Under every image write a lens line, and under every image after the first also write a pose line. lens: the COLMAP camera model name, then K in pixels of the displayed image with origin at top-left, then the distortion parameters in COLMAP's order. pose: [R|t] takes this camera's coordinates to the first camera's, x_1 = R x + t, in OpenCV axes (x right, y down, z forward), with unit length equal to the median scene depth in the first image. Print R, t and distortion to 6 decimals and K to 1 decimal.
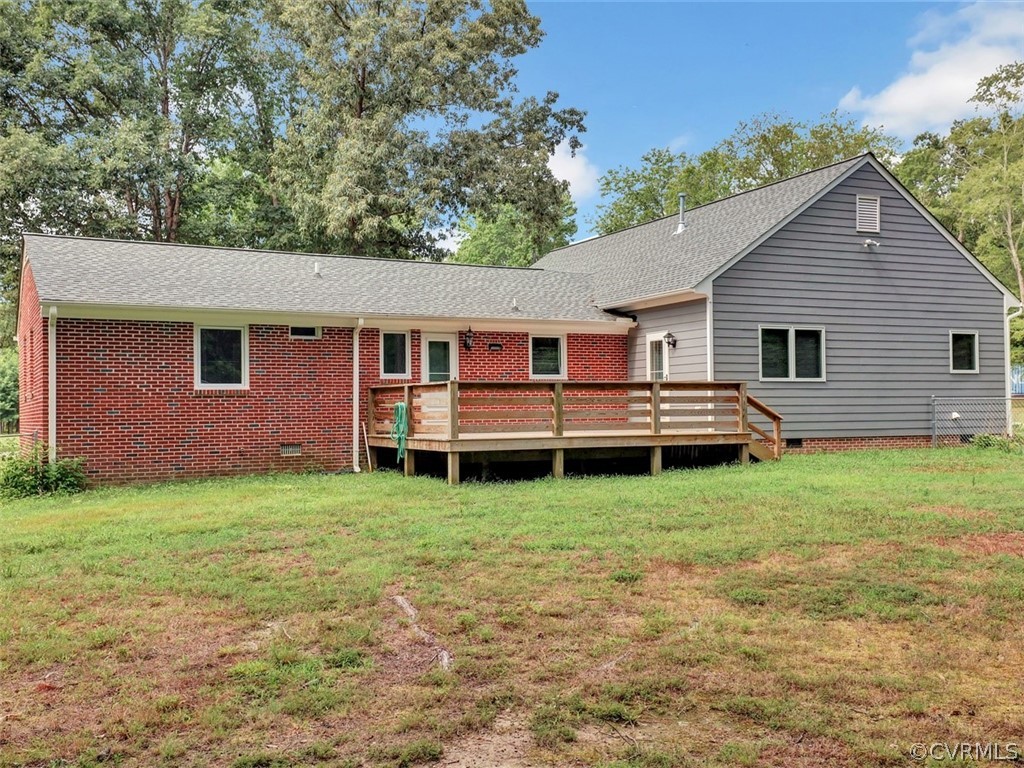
lens RADIAL K [[968.2, 0, 512.0], [0, 968.2, 384.0], [0, 0, 1]] dist [0.266479, -0.004585]
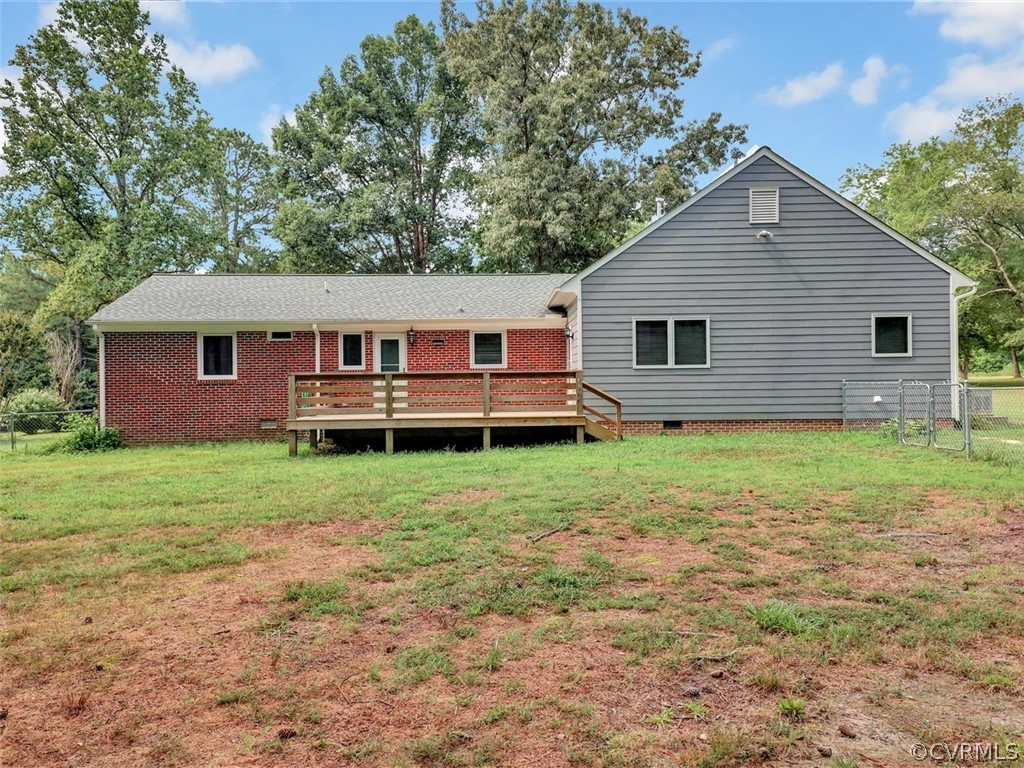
lens RADIAL K [[761.5, 0, 512.0], [0, 761.5, 384.0], [0, 0, 1]] dist [0.160525, -0.000433]
pose [[0.909422, -0.002722, -0.415865, 0.476920], [0.012120, 0.999727, 0.019961, -0.004286], [0.415698, -0.023193, 0.909207, 0.163093]]
